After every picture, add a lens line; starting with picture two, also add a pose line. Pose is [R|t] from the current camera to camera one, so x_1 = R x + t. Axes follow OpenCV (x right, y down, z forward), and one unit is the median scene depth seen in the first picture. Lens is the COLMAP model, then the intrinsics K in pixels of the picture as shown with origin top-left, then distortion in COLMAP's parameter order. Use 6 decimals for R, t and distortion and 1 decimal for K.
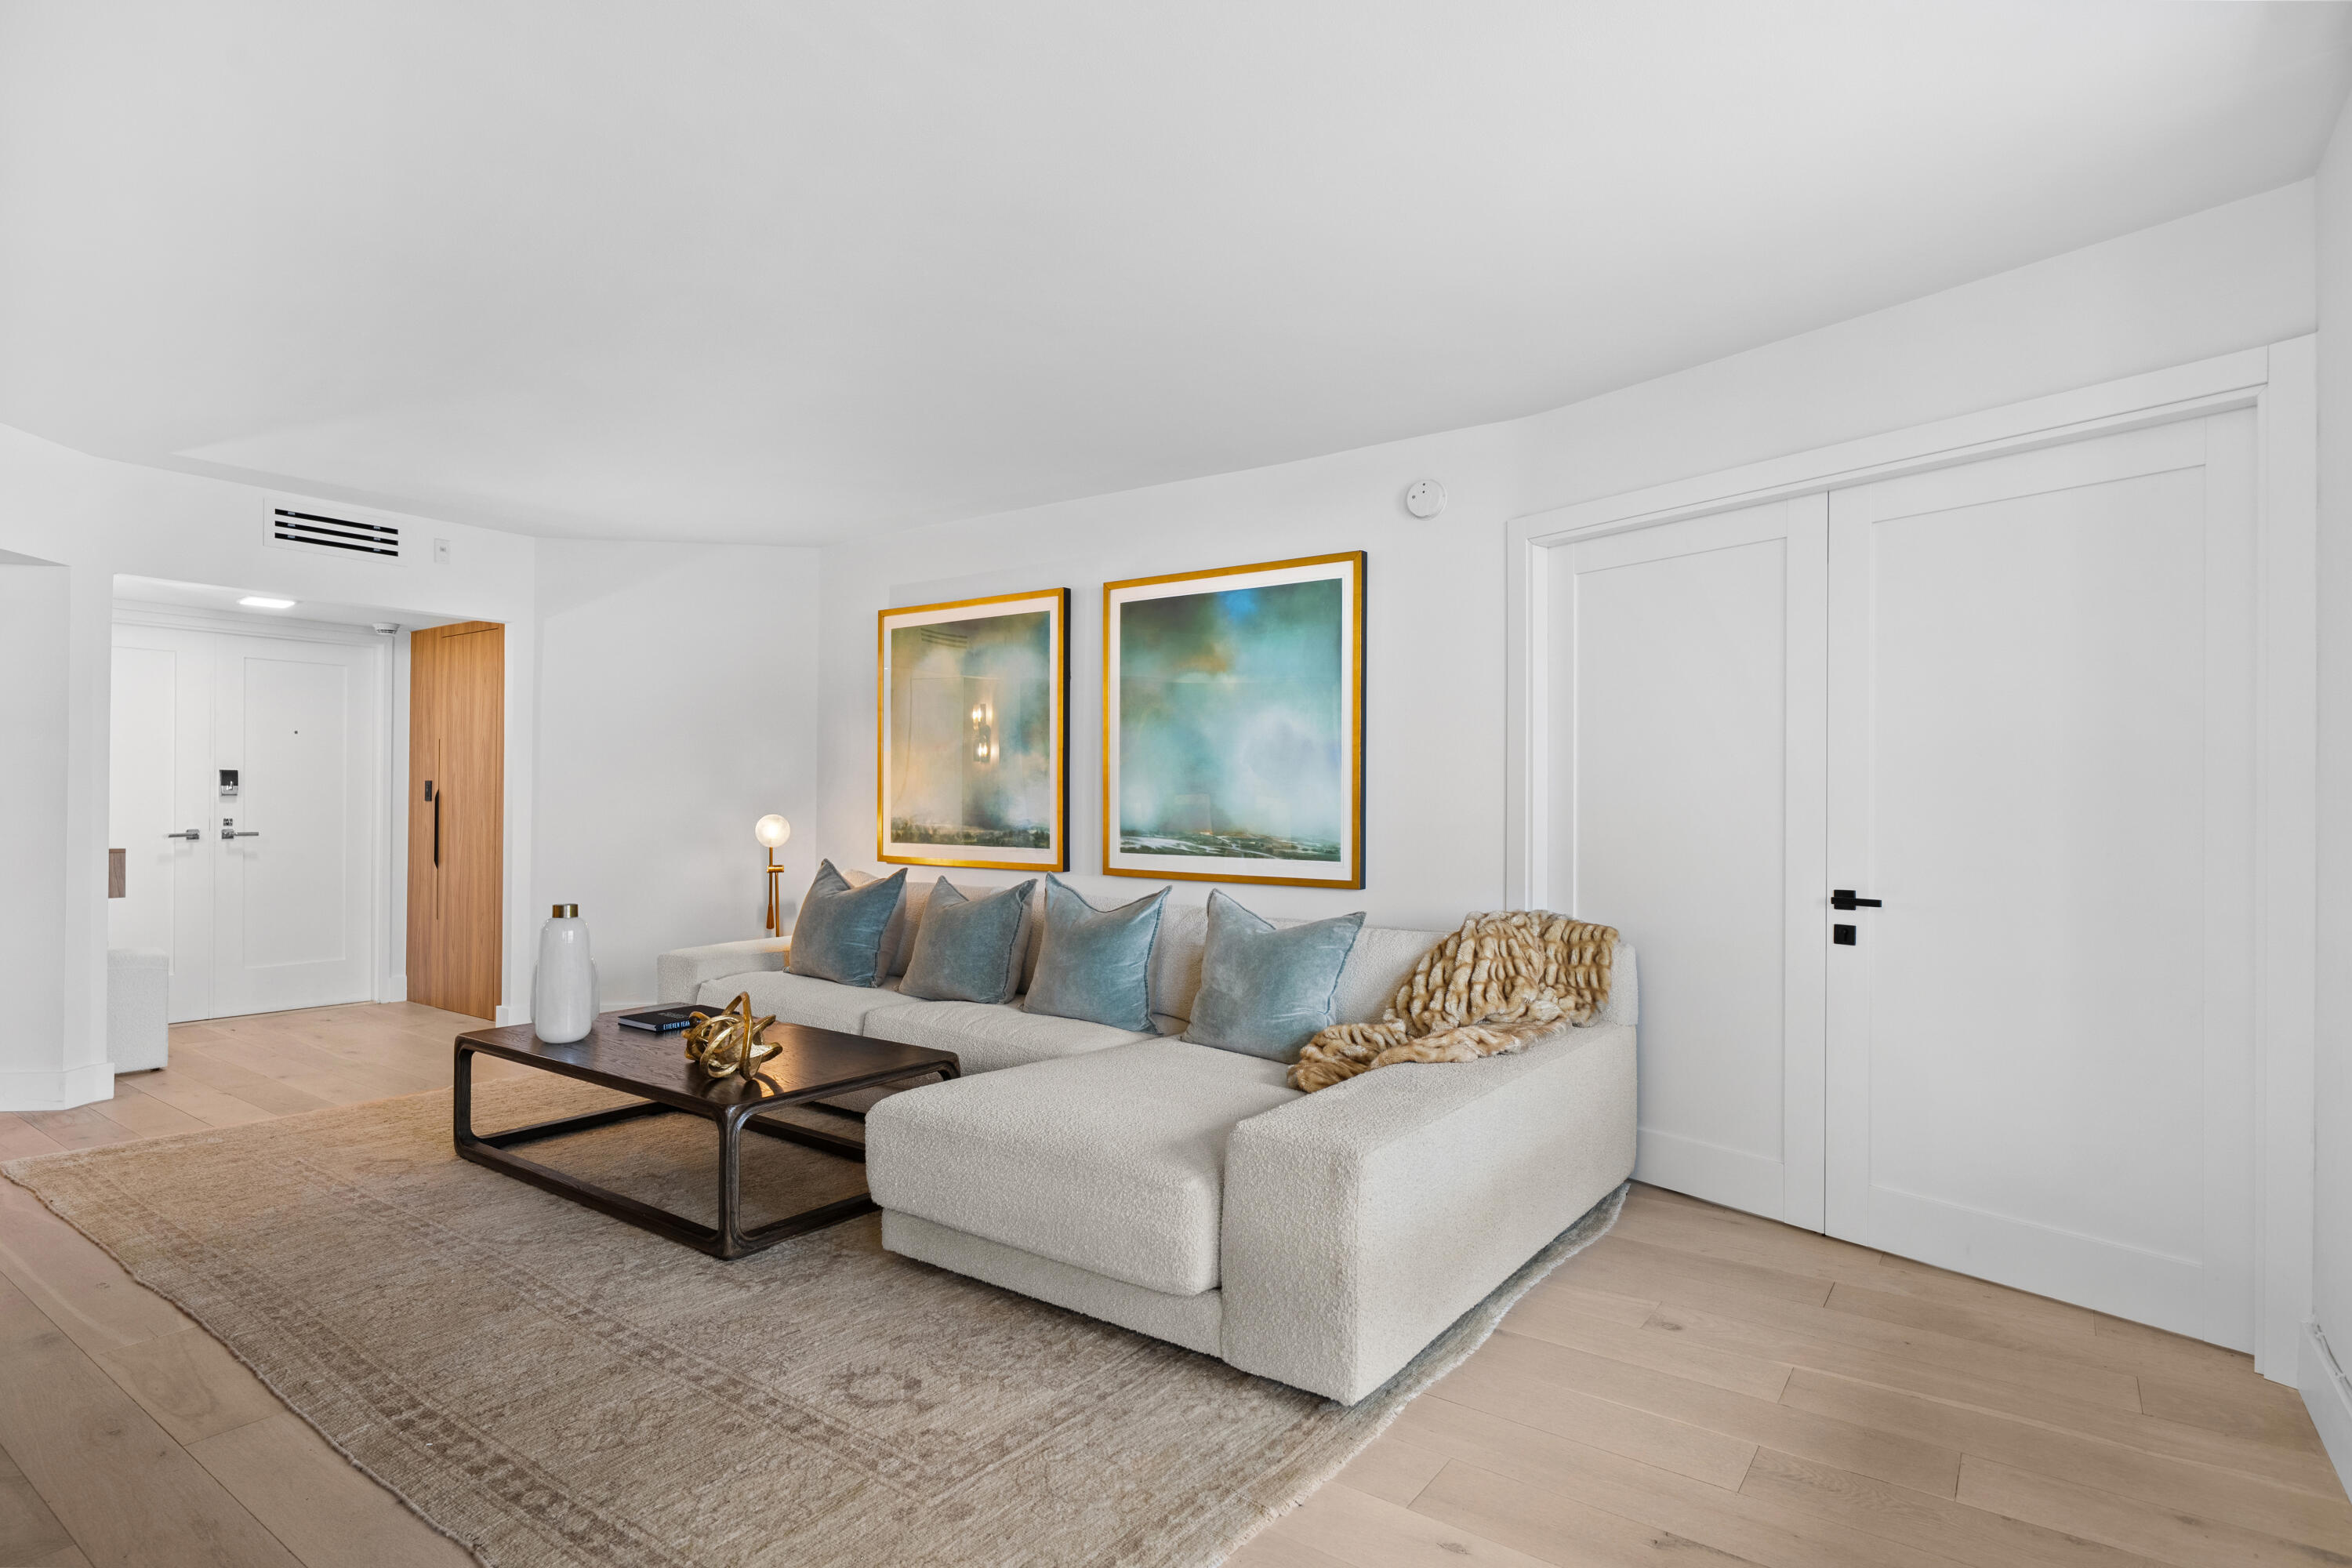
lens RADIAL K [[1215.5, 0, 1181.3], [0, 1215.5, 795.1], [0, 0, 1]] dist [0.005974, 0.000281]
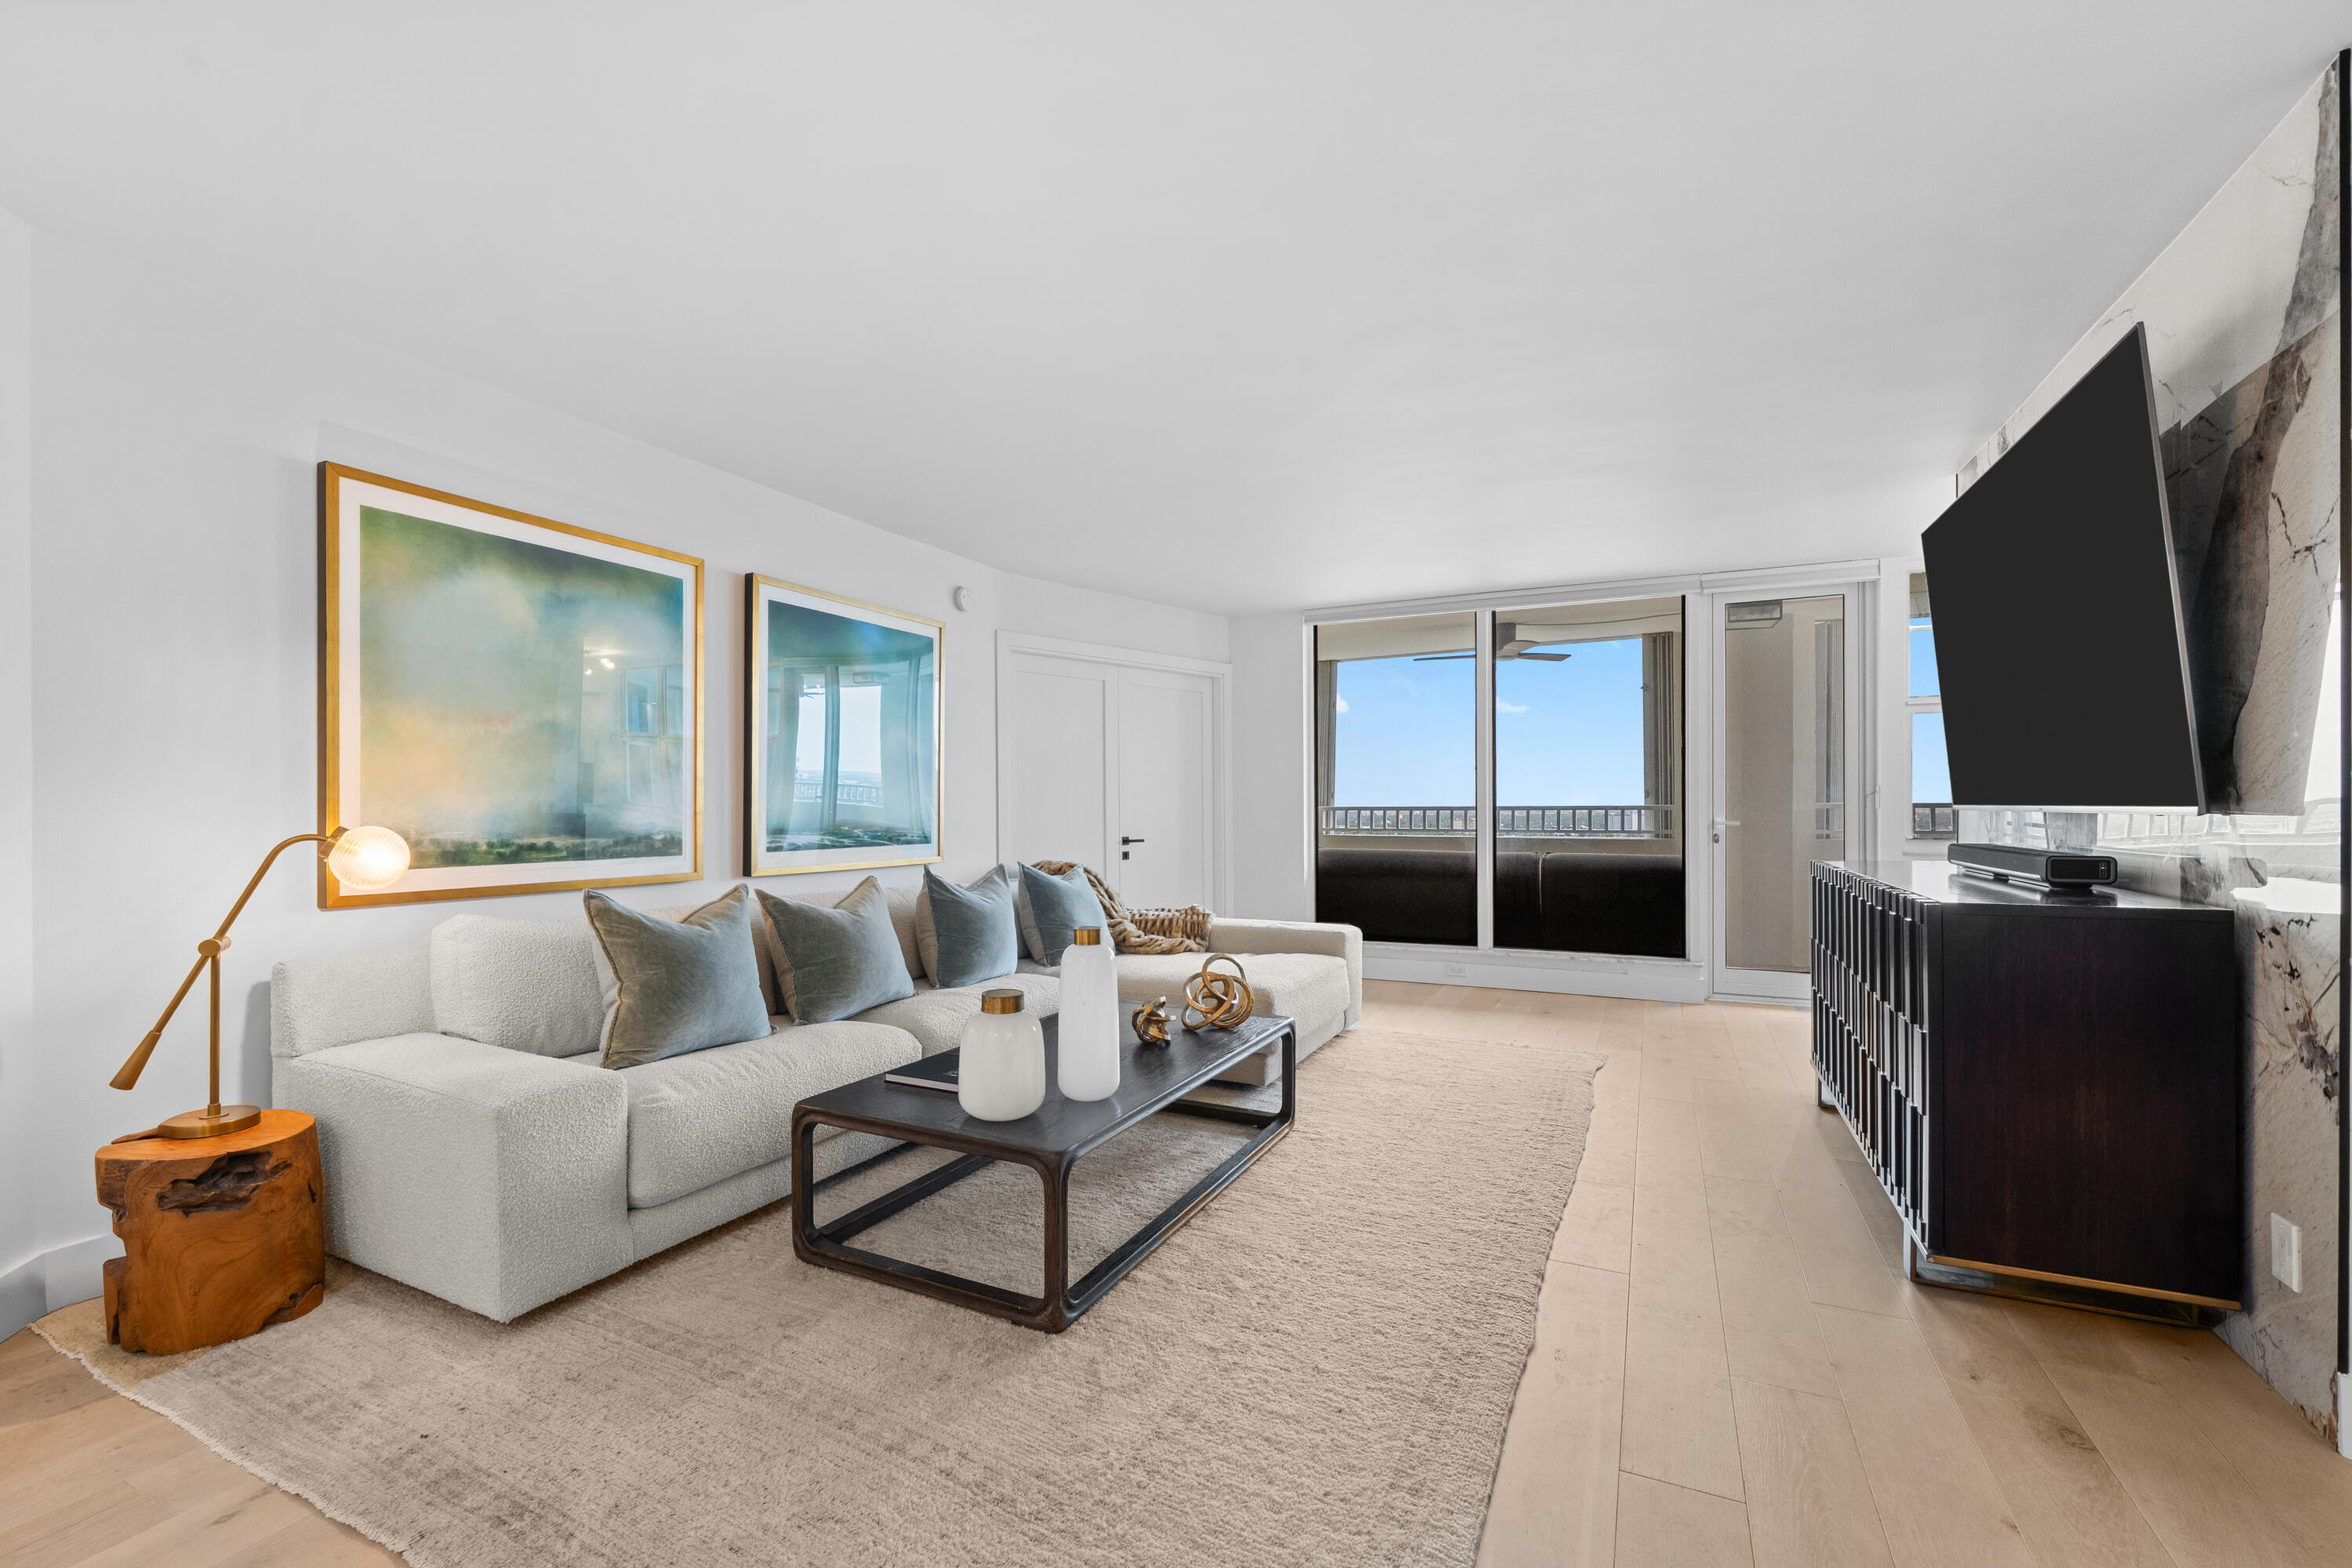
lens RADIAL K [[941.1, 0, 1183.4], [0, 941.1, 794.9], [0, 0, 1]] dist [0.001725, 0.000152]
pose [[-0.153572, 0.002111, 0.988135, -0.817150], [-0.006484, 0.999974, -0.003144, 0.001056], [-0.988116, -0.006890, -0.153554, 0.745937]]
